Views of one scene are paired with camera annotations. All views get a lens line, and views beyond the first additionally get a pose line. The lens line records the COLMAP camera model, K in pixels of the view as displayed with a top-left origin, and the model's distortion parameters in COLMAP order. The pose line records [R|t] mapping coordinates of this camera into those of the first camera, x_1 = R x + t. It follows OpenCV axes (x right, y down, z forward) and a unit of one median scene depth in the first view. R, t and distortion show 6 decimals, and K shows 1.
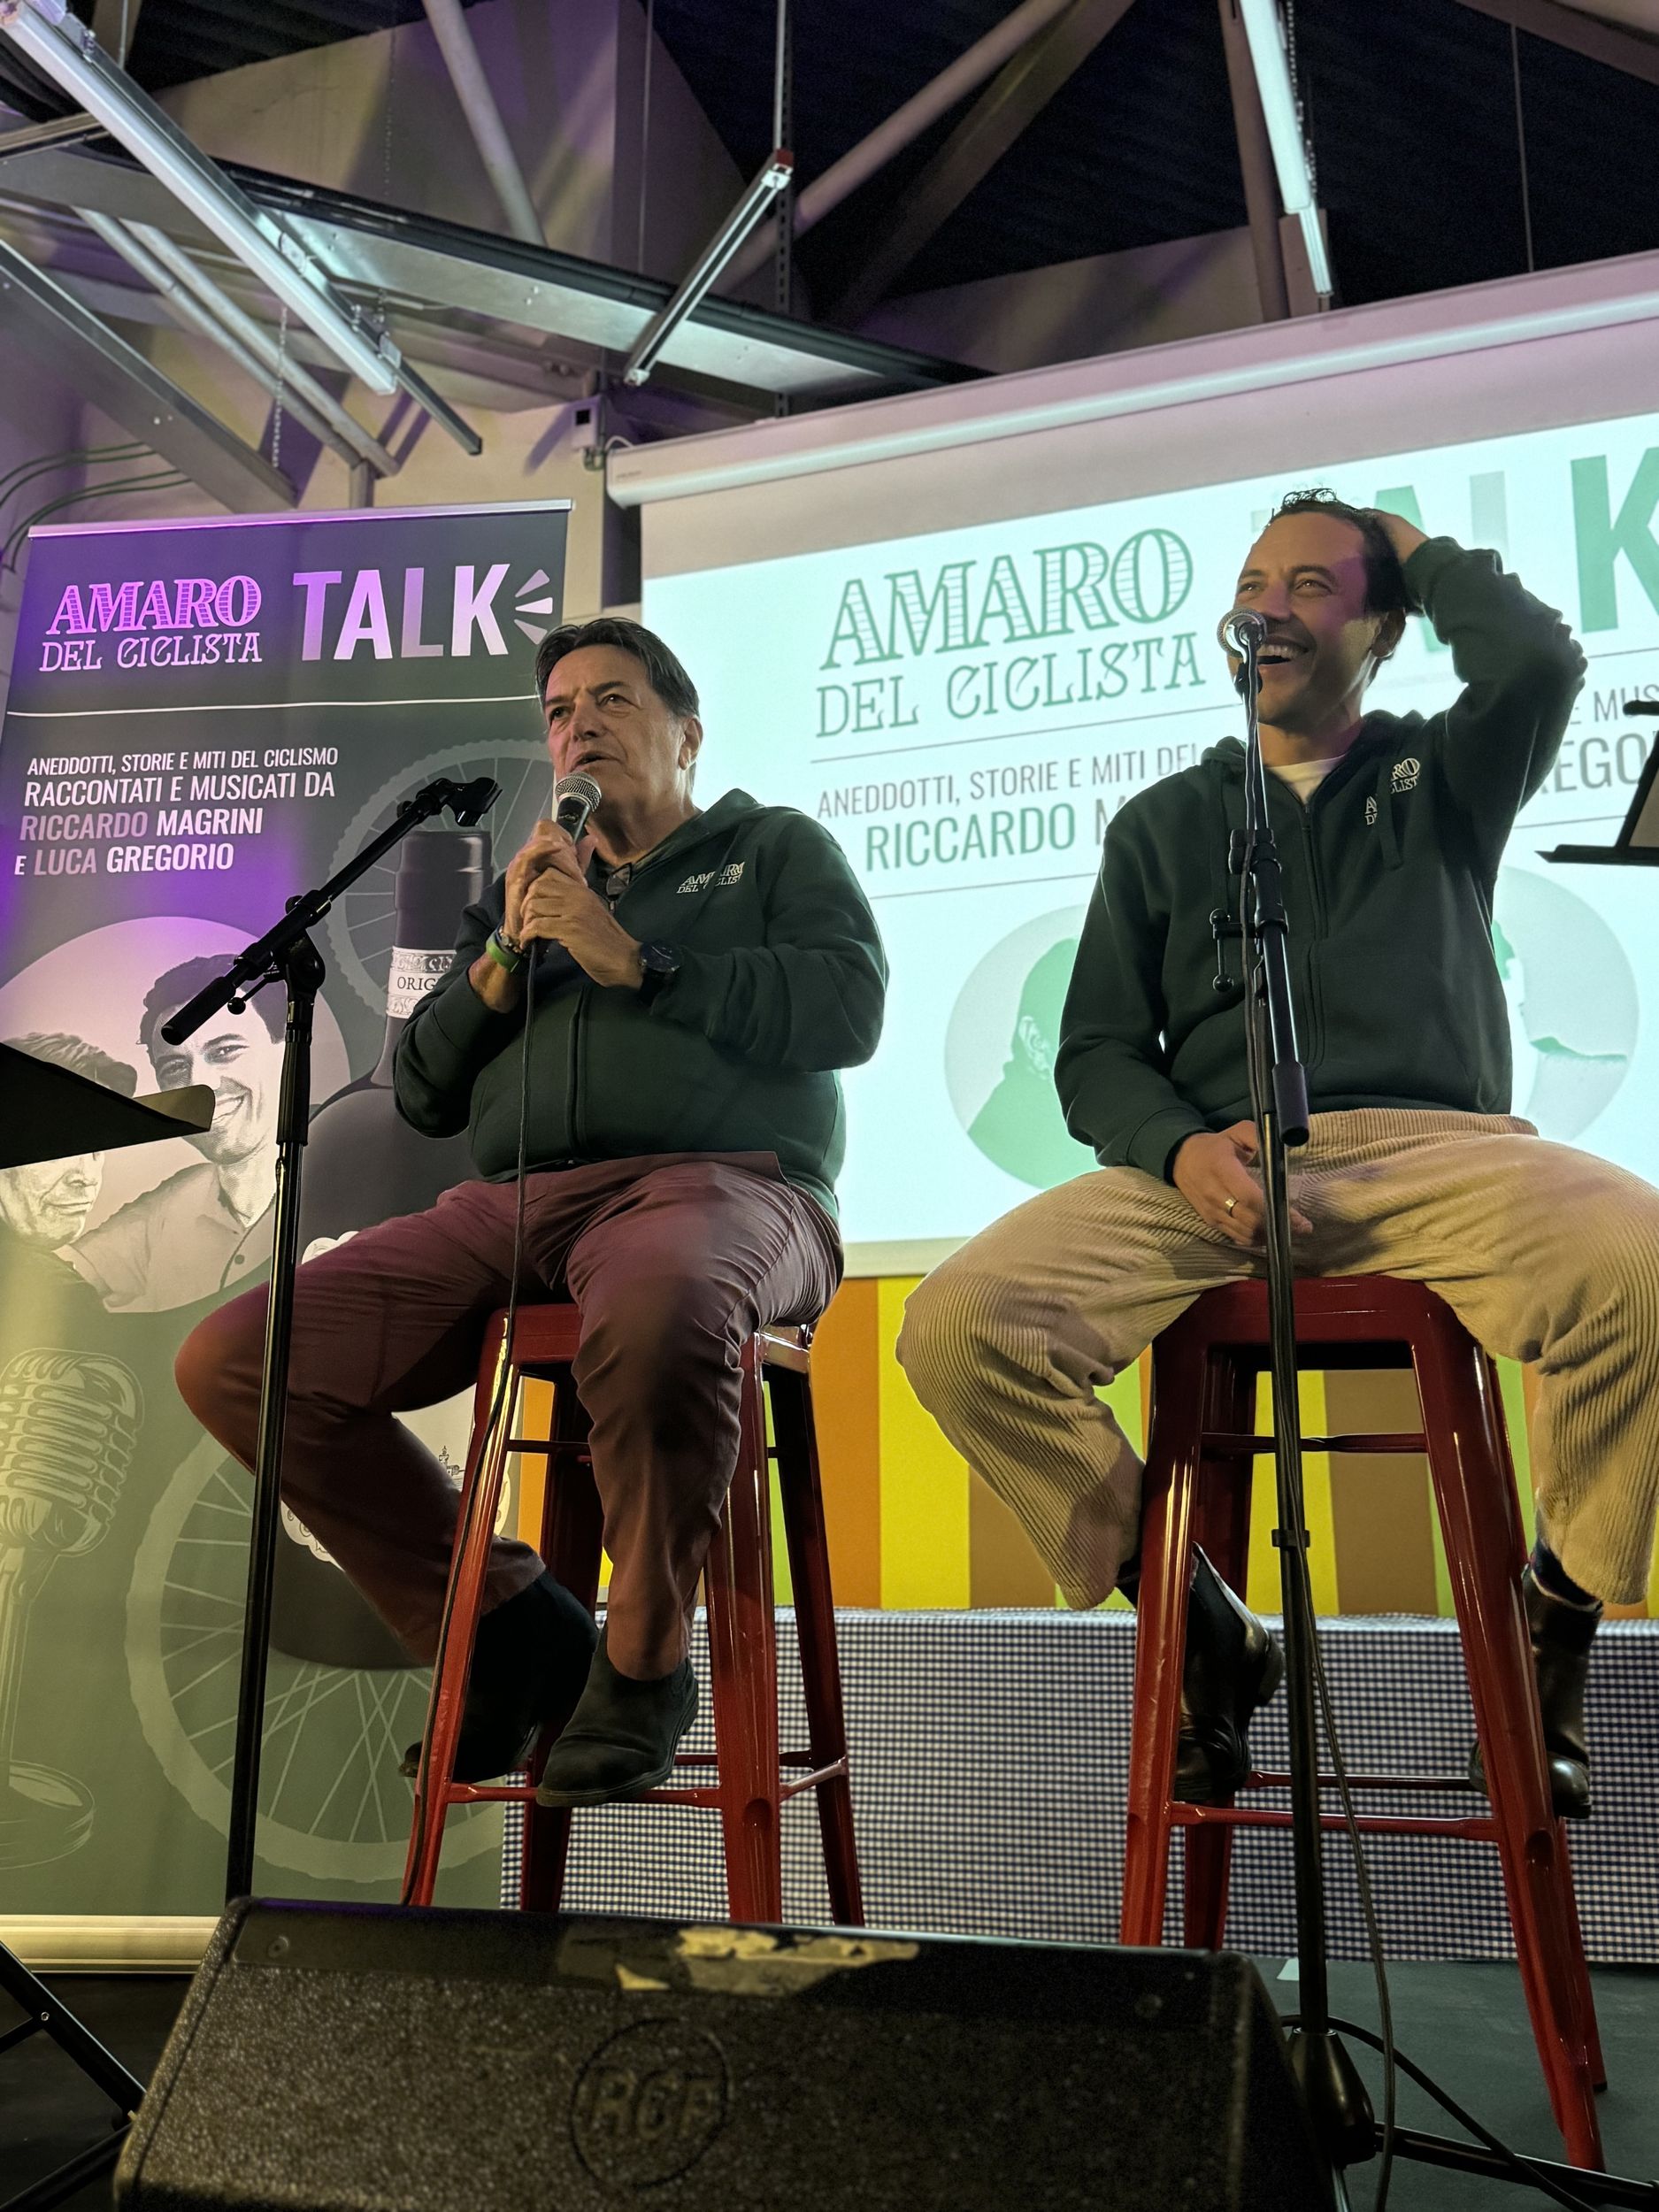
lens RADIAL K [[2018.6, 0, 829.5], [0, 2018.6, 1106.0], [0, 0, 1]] dist [0.150223, -0.285467]
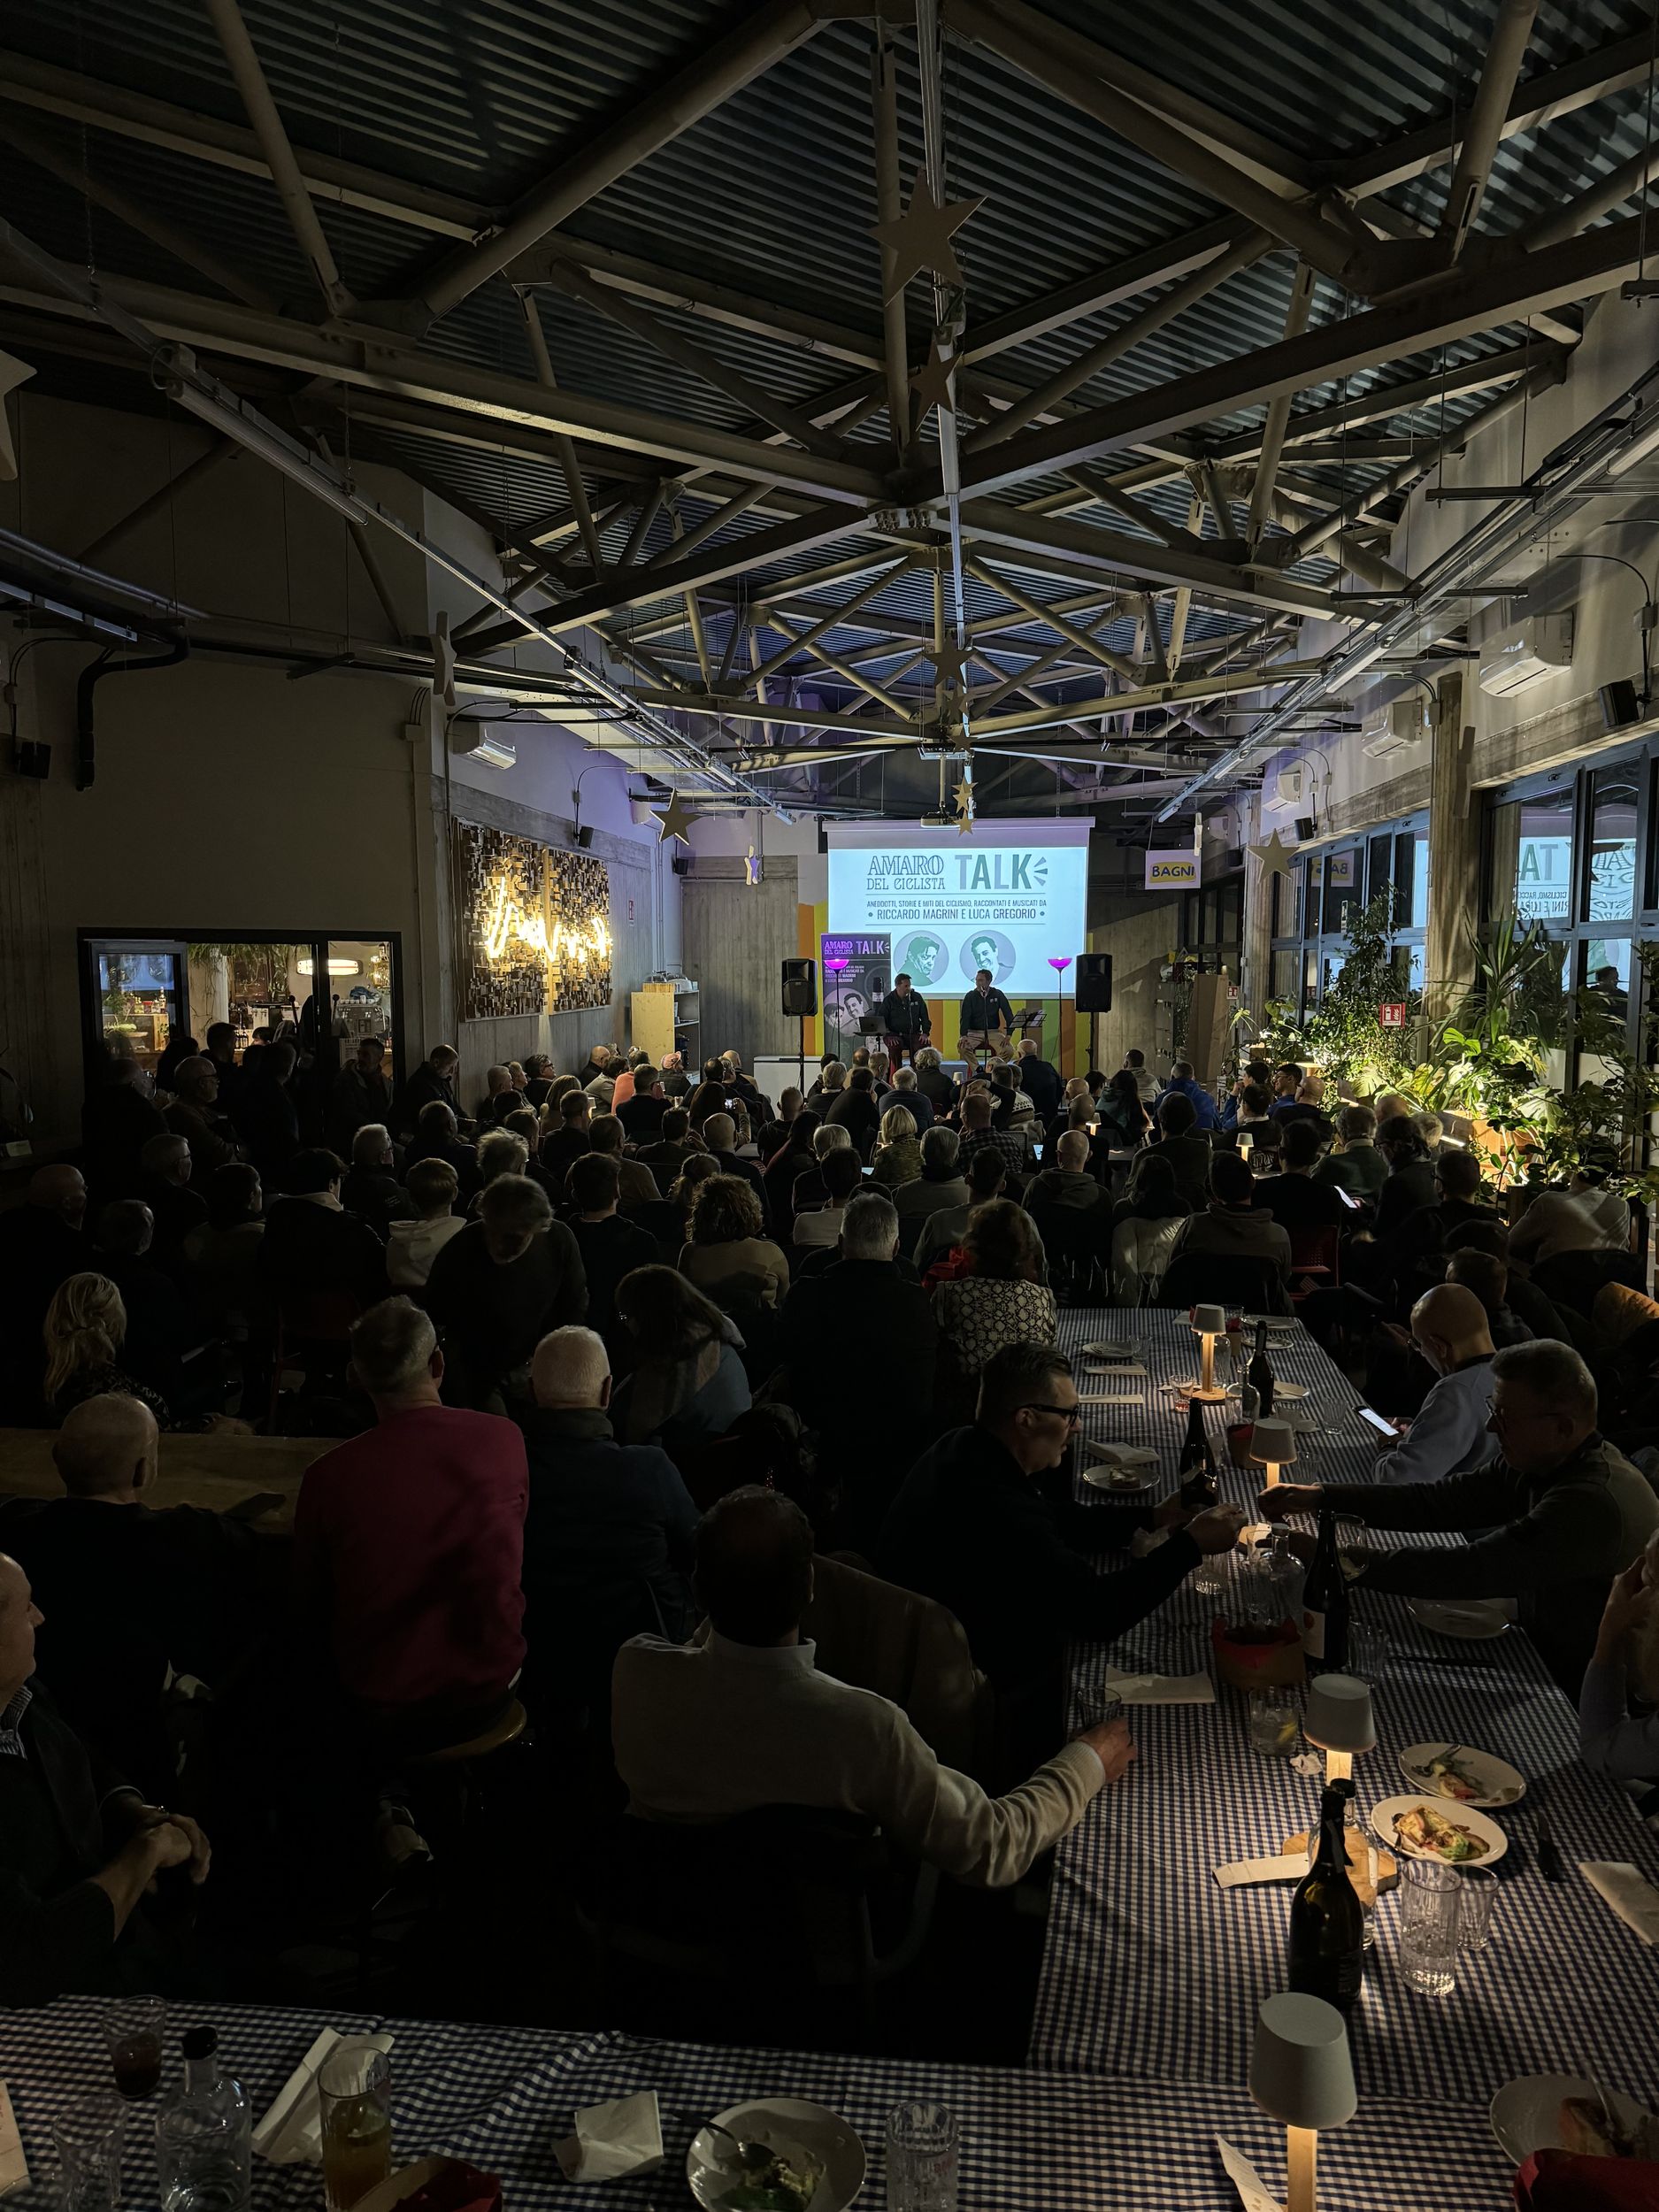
lens RADIAL K [[1539.7, 0, 829.5], [0, 1539.7, 1106.0], [0, 0, 1]] dist [0.024846, -0.001095]
pose [[0.972683, -0.031390, 0.230004, -1.009568], [-0.039535, 0.953939, 0.297383, -0.817811], [-0.228745, -0.298352, 0.926640, -2.708290]]
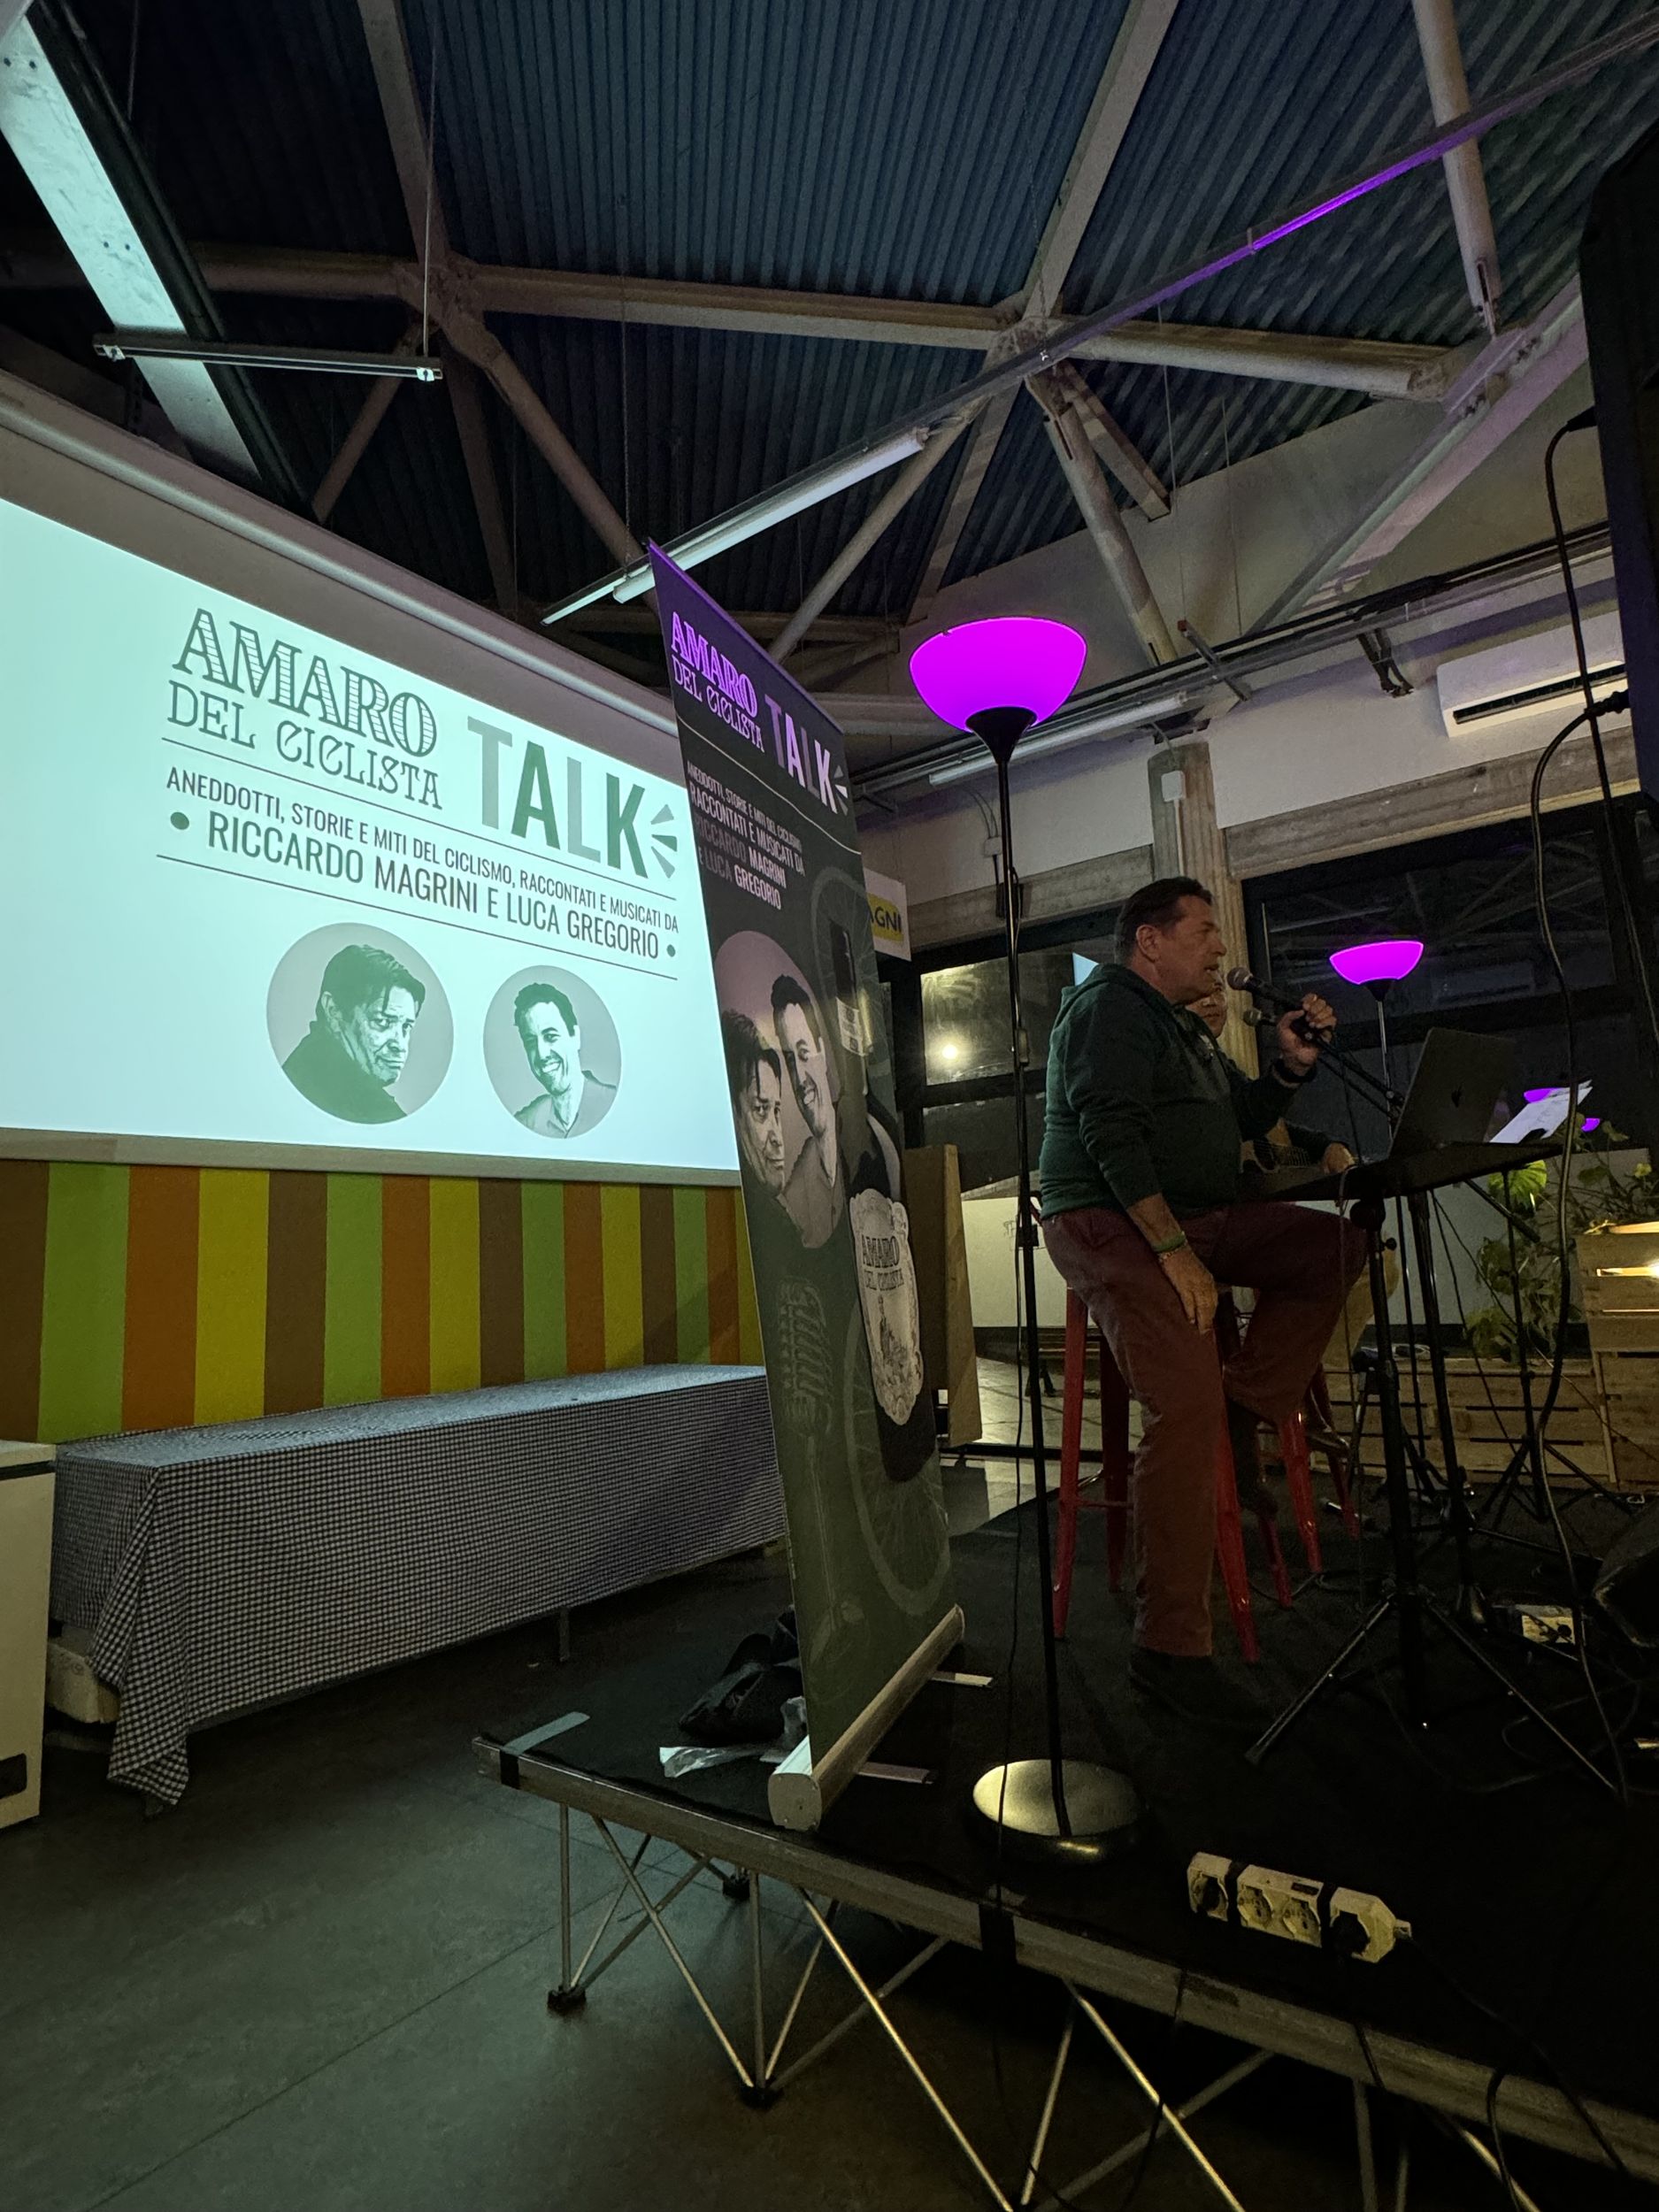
lens RADIAL K [[1164.2, 0, 829.5], [0, 1164.2, 1106.0], [0, 0, 1]] dist [-0.032772, 0.000111]
pose [[0.295709, 0.109748, 0.948953, -0.538597], [-0.160596, 0.984952, -0.063867, 0.028733], [-0.941682, -0.133512, 0.308884, 0.391515]]
